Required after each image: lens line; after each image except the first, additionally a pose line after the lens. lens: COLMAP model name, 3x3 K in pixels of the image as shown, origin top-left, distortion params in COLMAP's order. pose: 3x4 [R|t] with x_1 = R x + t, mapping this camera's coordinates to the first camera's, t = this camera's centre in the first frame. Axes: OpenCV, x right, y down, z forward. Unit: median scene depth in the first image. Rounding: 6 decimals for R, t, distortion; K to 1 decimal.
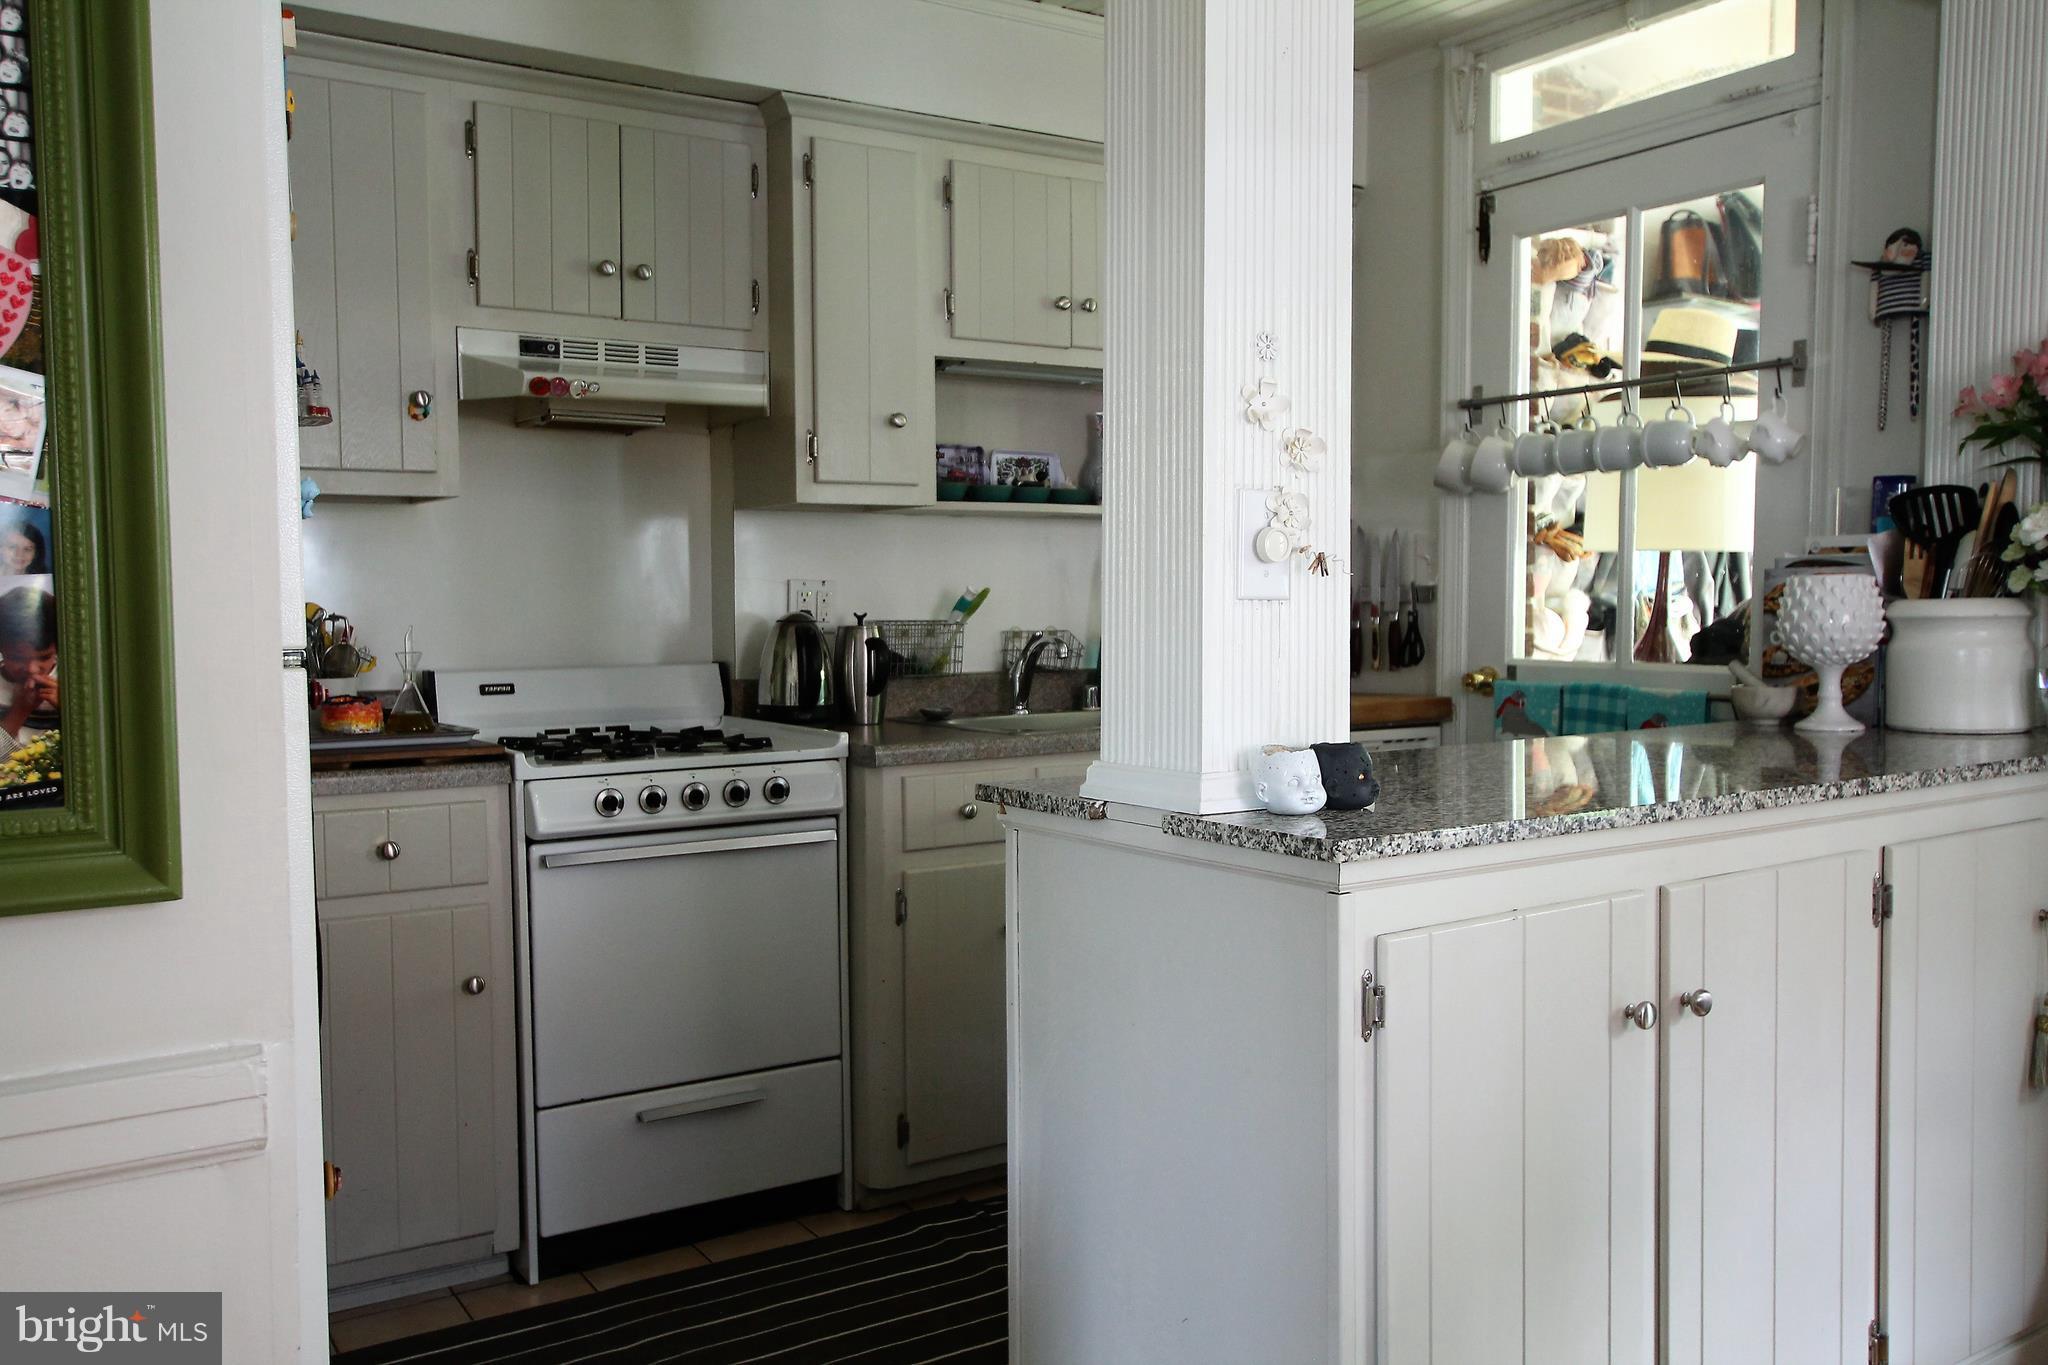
lens RADIAL K [[1678.9, 0, 1041.8], [0, 1678.9, 697.6], [0, 0, 1]] dist [0.005832, 0.007932]
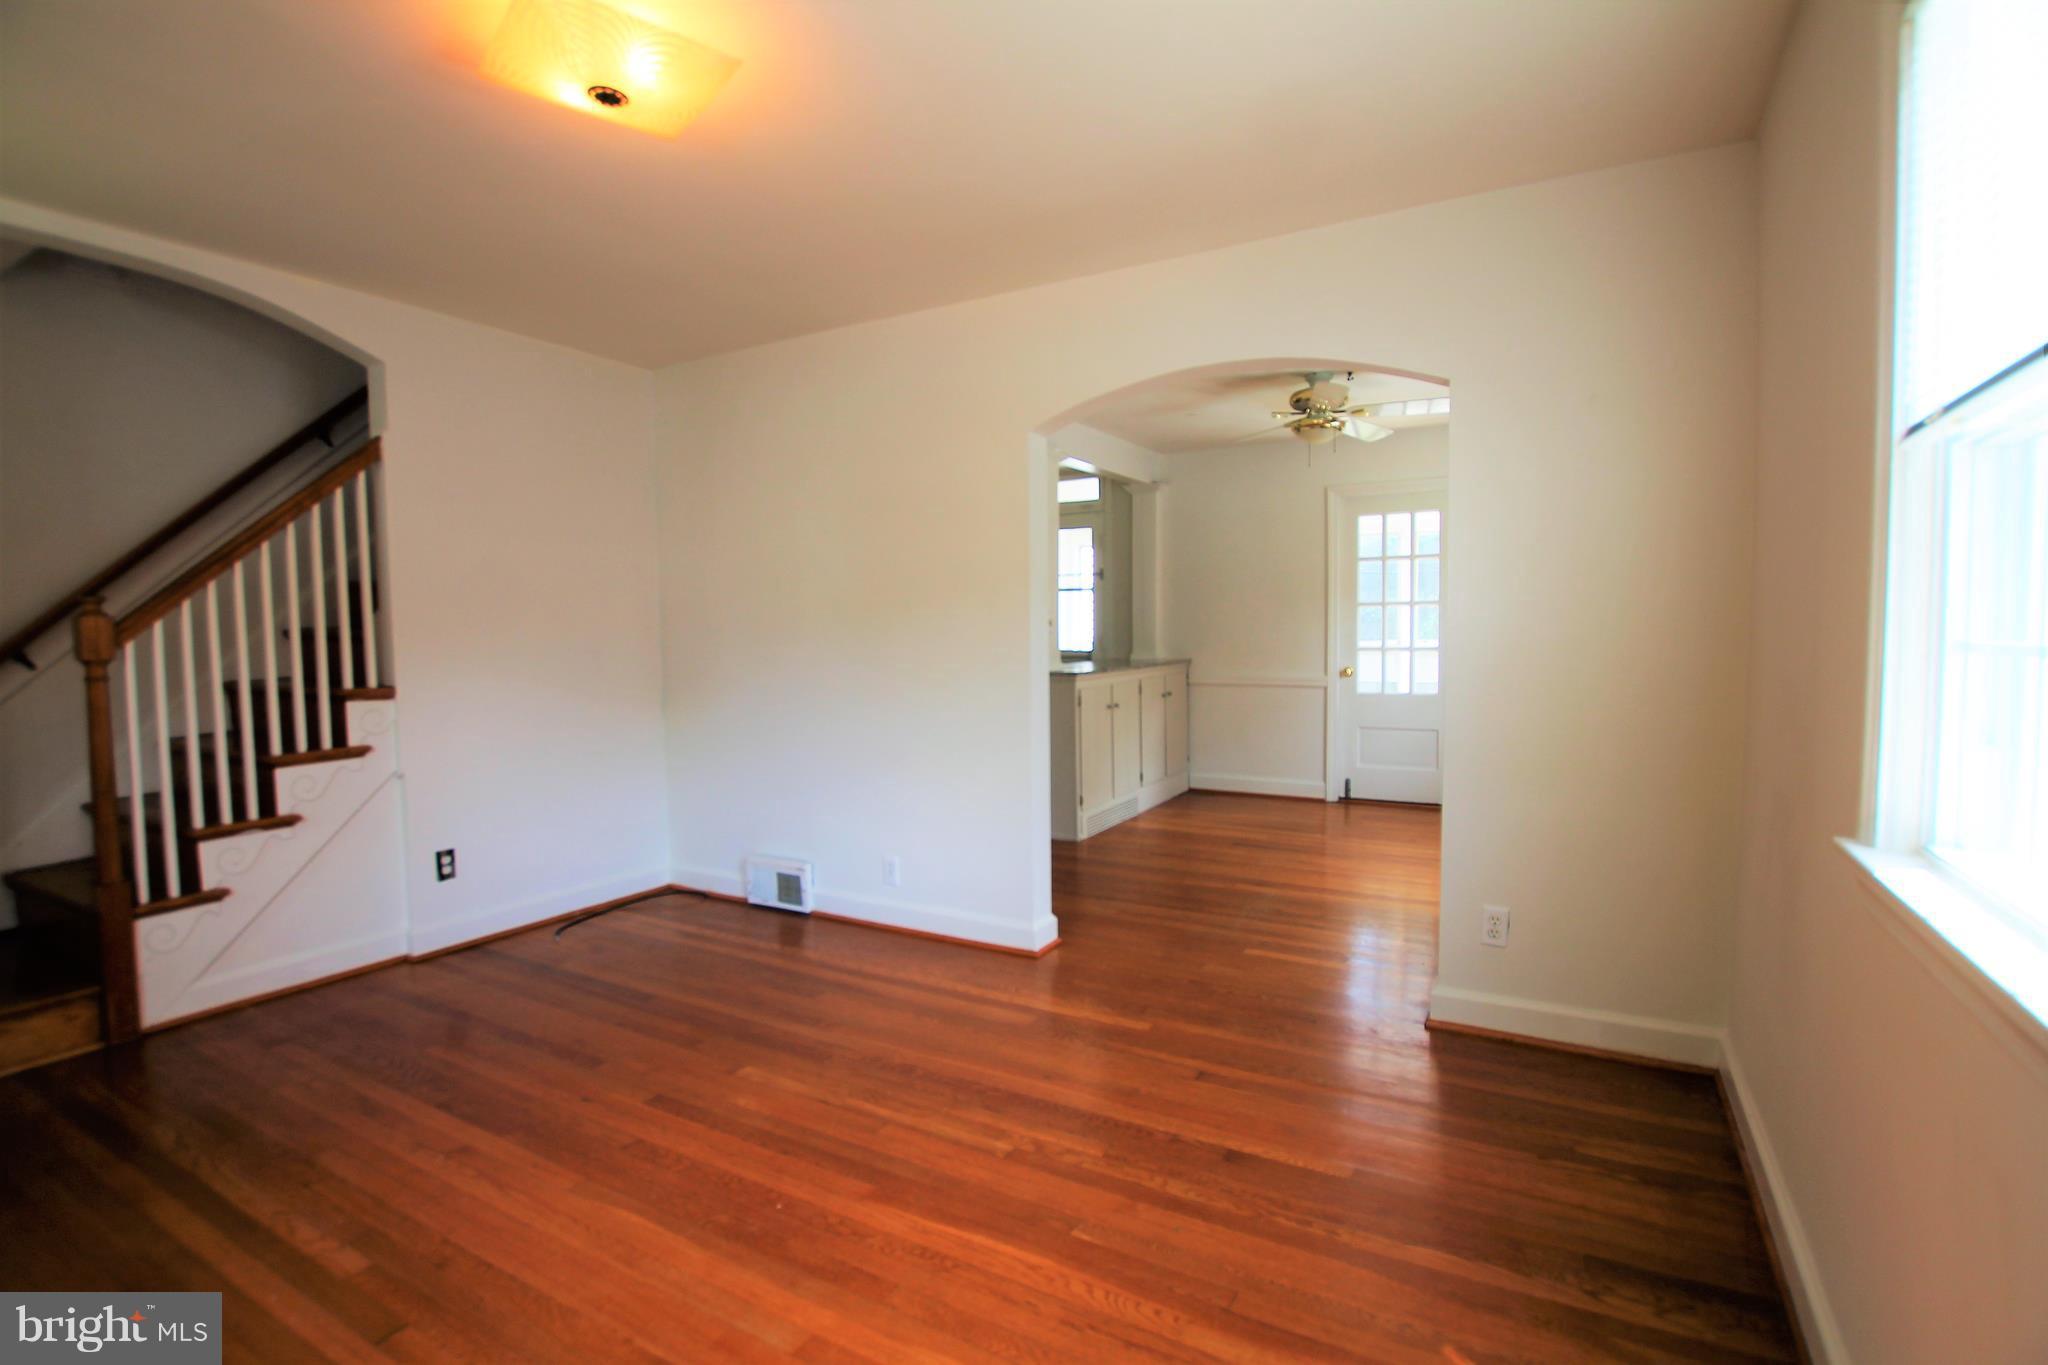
lens RADIAL K [[959.9, 0, 1033.8], [0, 959.9, 689.1], [0, 0, 1]] dist [-0.031006, 0.003569]
pose [[0.892438, -0.034593, 0.449843, -0.747928], [0.034030, 0.999377, 0.009340, 0.052435], [-0.449886, 0.006973, 0.893059, -0.995459]]
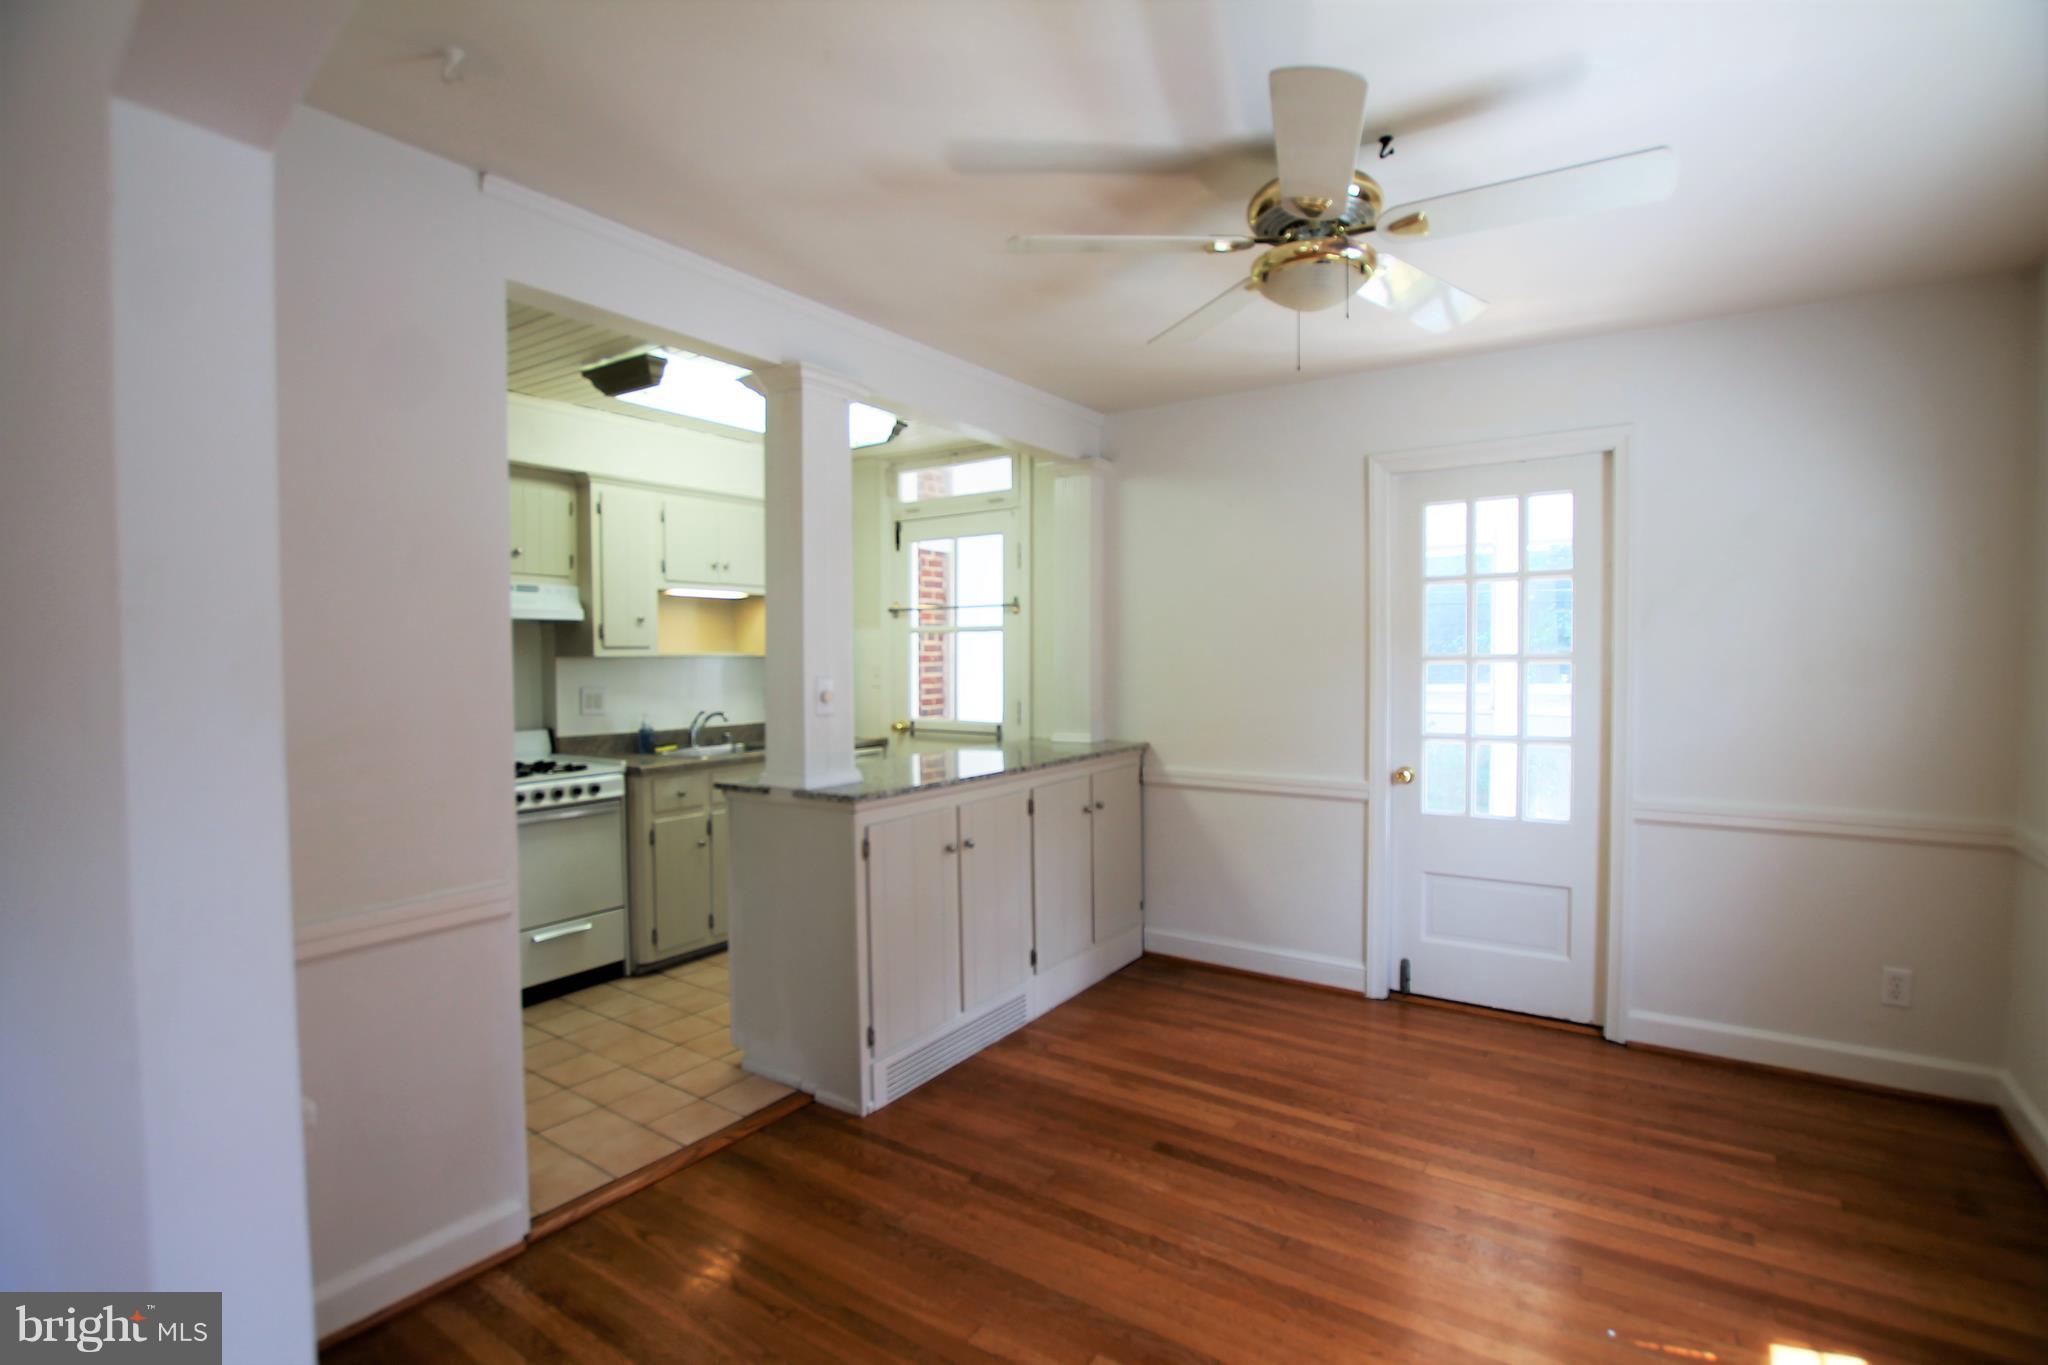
lens RADIAL K [[959.9, 0, 1031.2], [0, 959.9, 694.1], [0, 0, 1]] dist [-0.031006, 0.003569]
pose [[0.925441, -0.014911, 0.378599, -0.093962], [0.024216, 0.999510, -0.019828, -0.030267], [-0.378118, 0.027517, 0.925348, -0.384723]]
